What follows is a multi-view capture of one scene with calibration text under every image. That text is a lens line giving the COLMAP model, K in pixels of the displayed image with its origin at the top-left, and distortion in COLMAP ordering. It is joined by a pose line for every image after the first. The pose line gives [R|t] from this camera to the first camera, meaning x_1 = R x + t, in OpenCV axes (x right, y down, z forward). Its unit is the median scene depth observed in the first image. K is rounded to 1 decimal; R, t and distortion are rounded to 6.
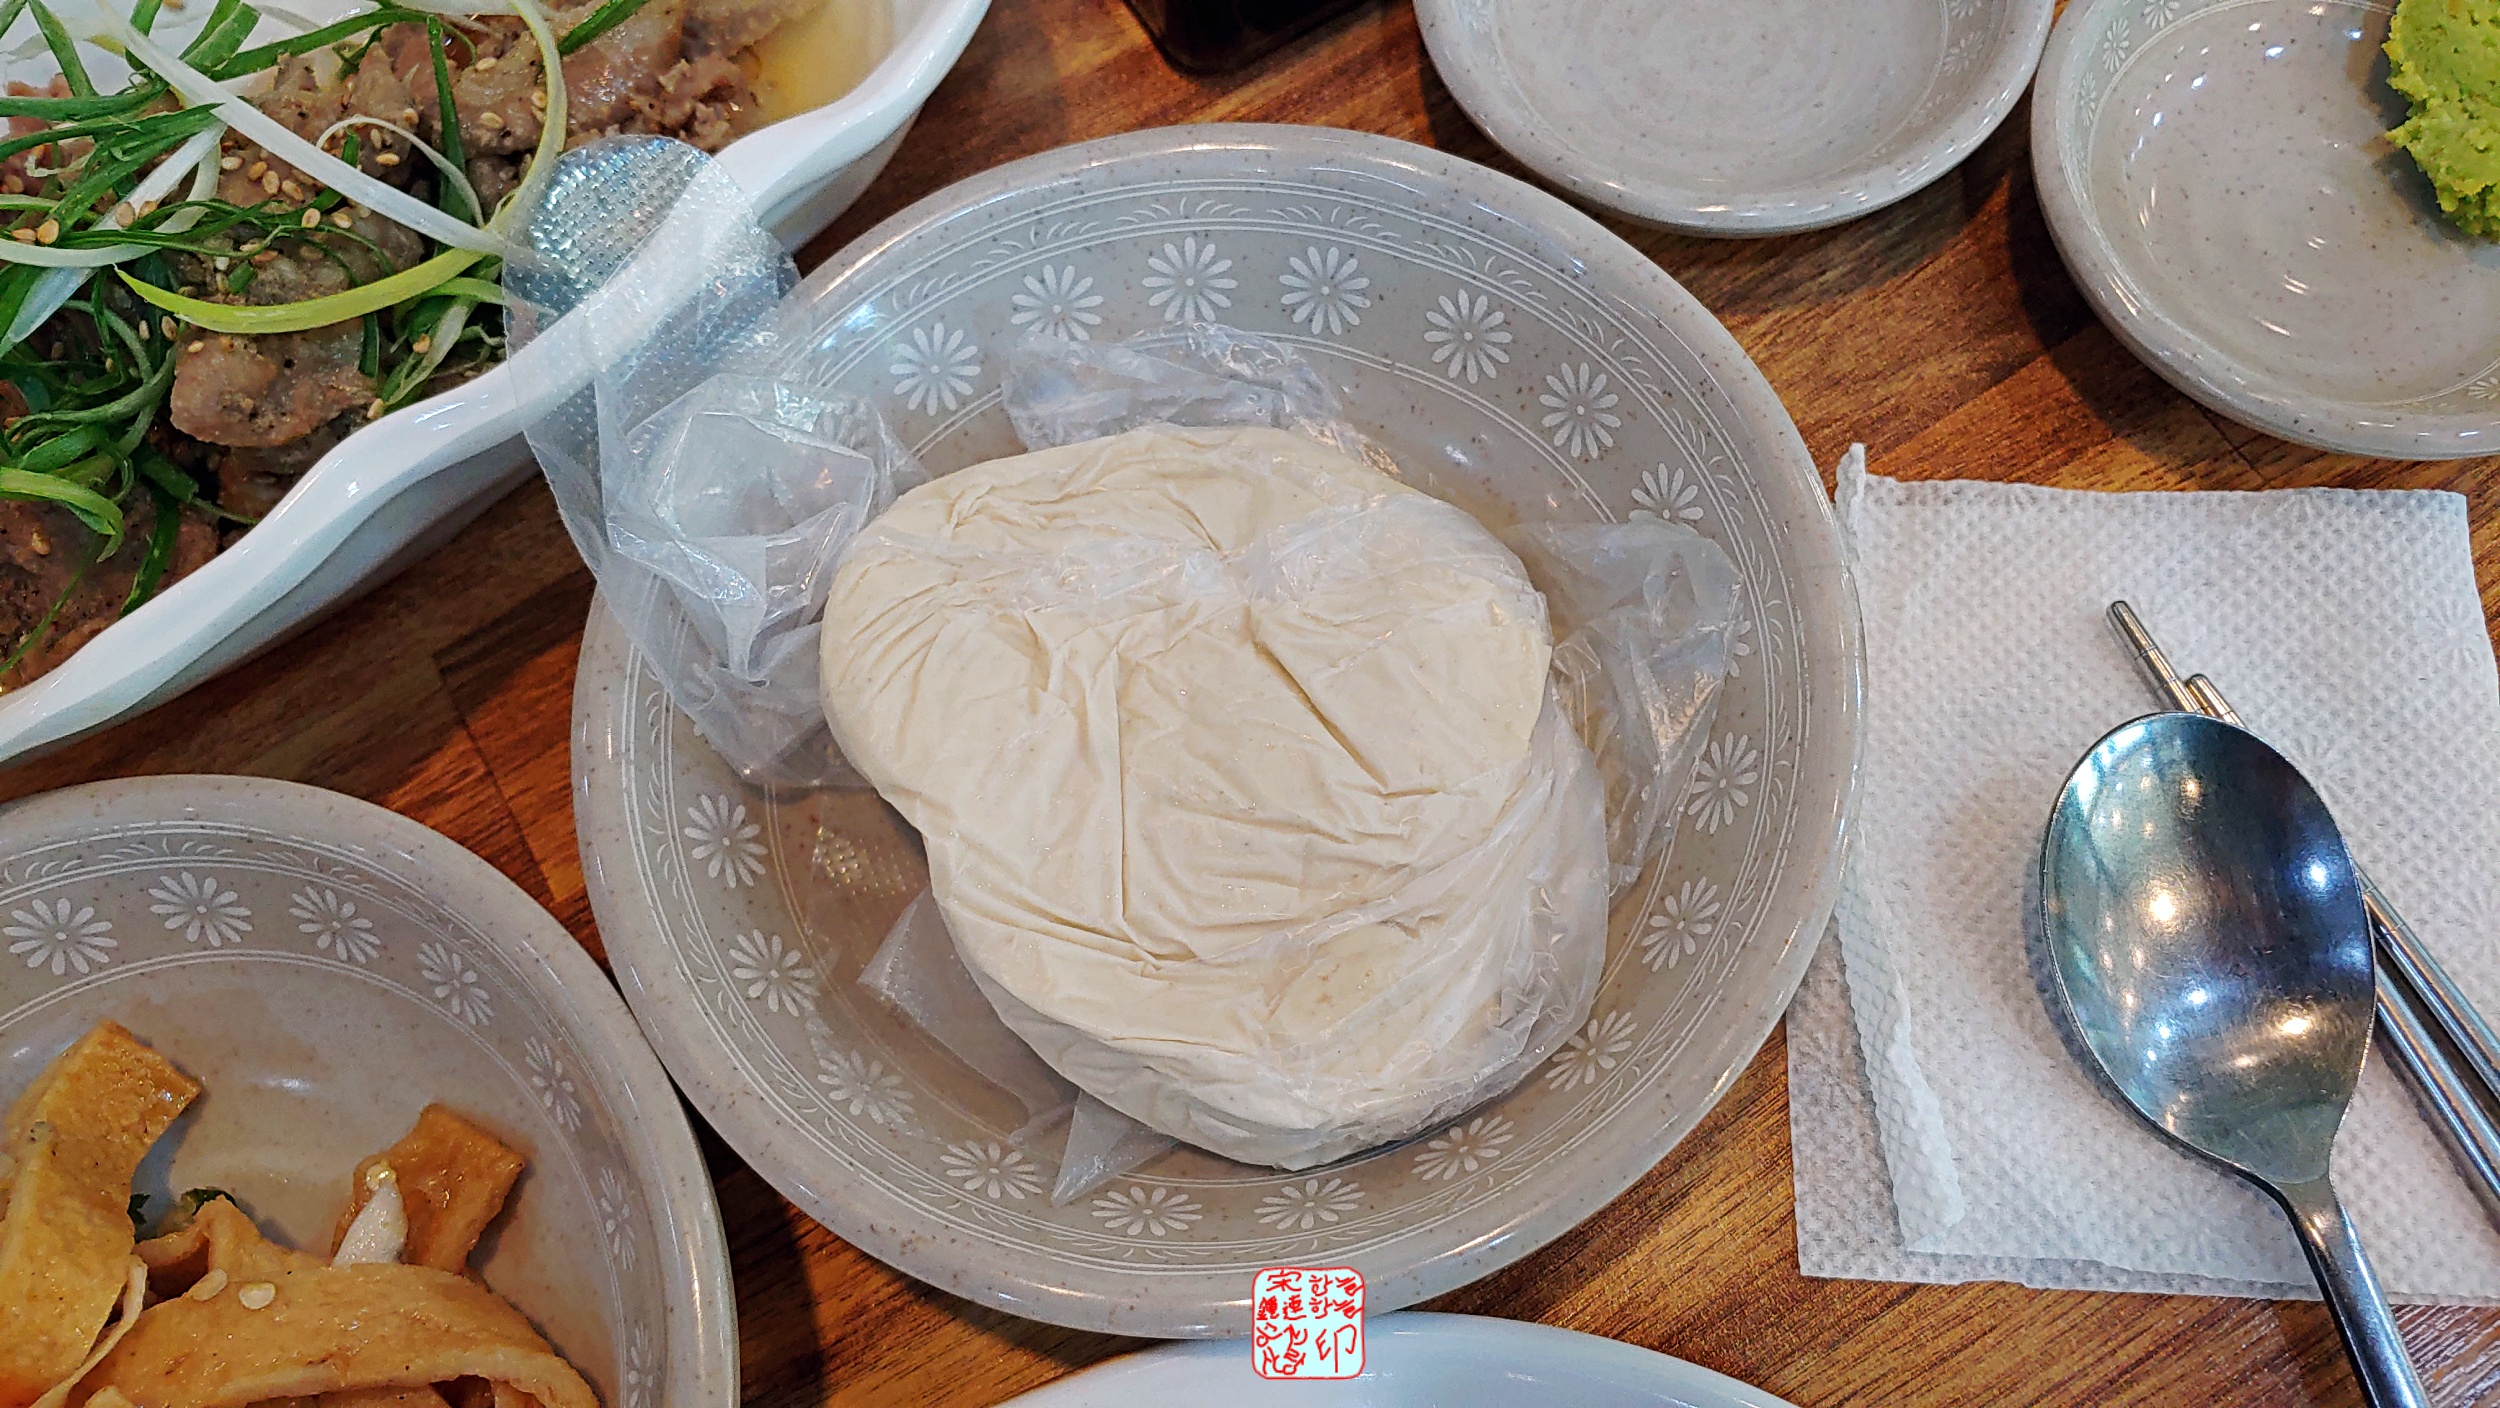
lens RADIAL K [[1921.8, 0, 1250.0], [0, 1921.8, 704.0], [0, 0, 1]] dist [-0.040982, 0.046252]
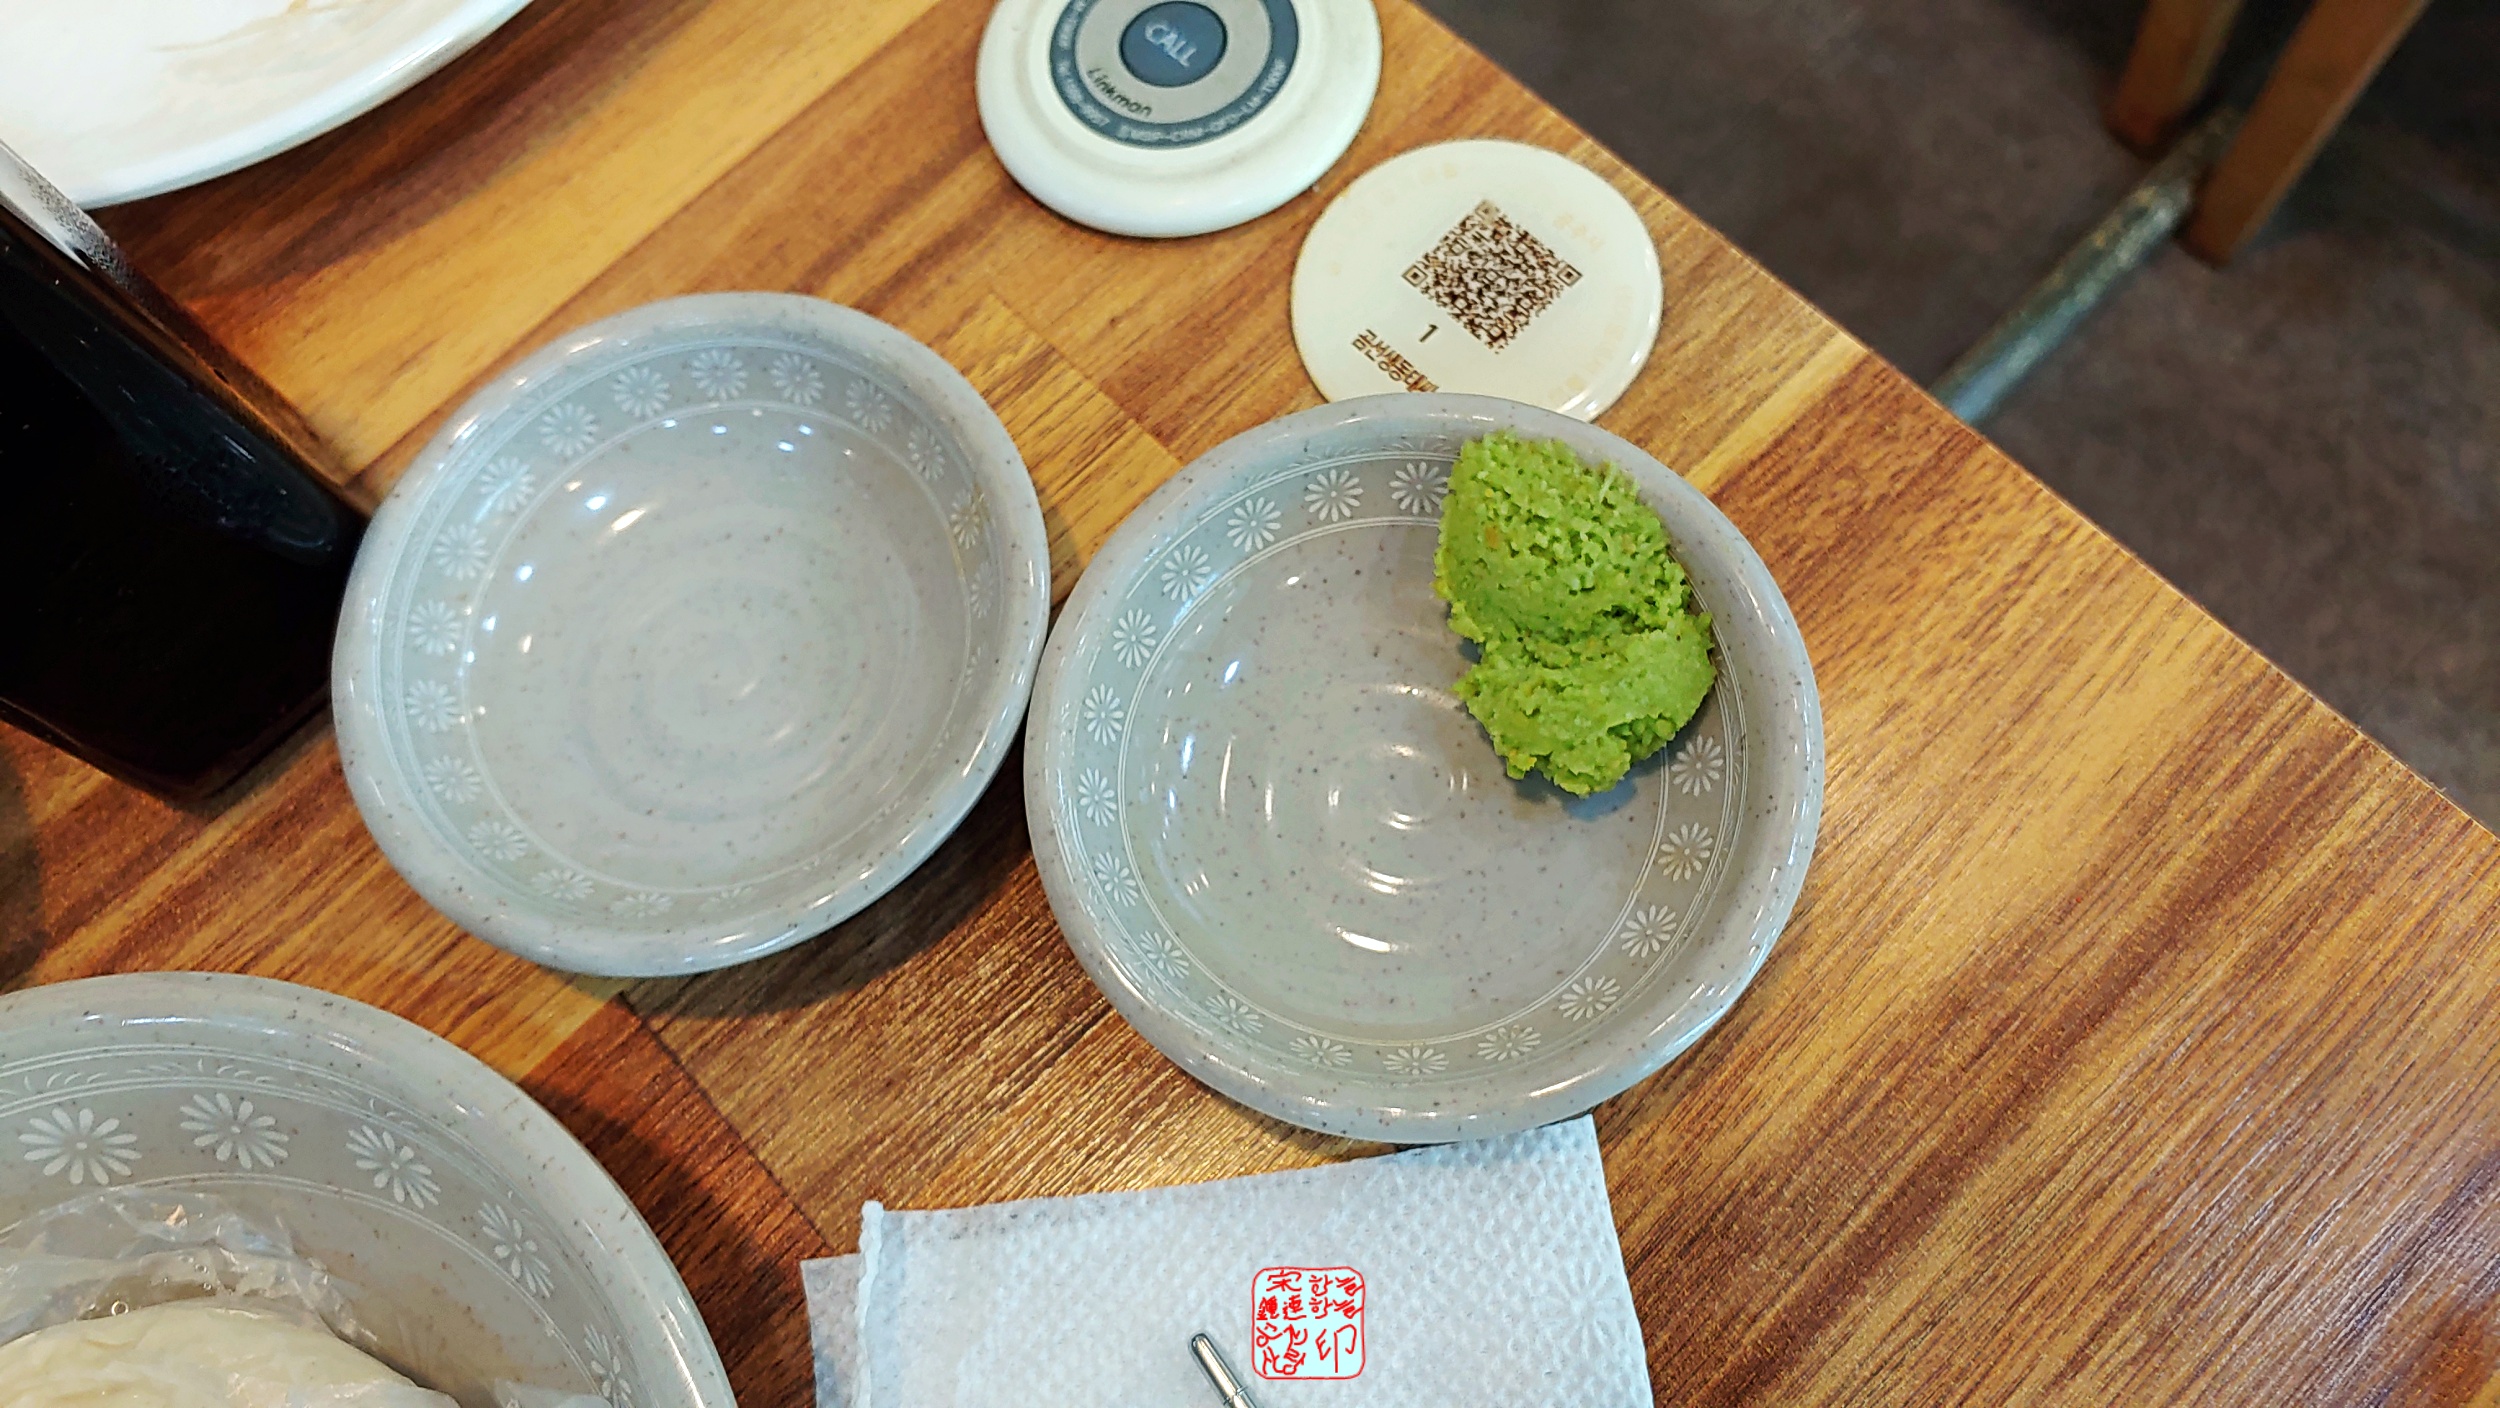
lens RADIAL K [[1904.0, 0, 1296.8], [0, 1904.0, 575.1], [0, 0, 1]] dist [0.001718, -0.001926]
pose [[0.982093, -0.186007, 0.029900, 0.527613], [0.187353, 0.980949, -0.051350, -0.328460], [-0.019779, 0.056032, 0.998233, 0.132274]]
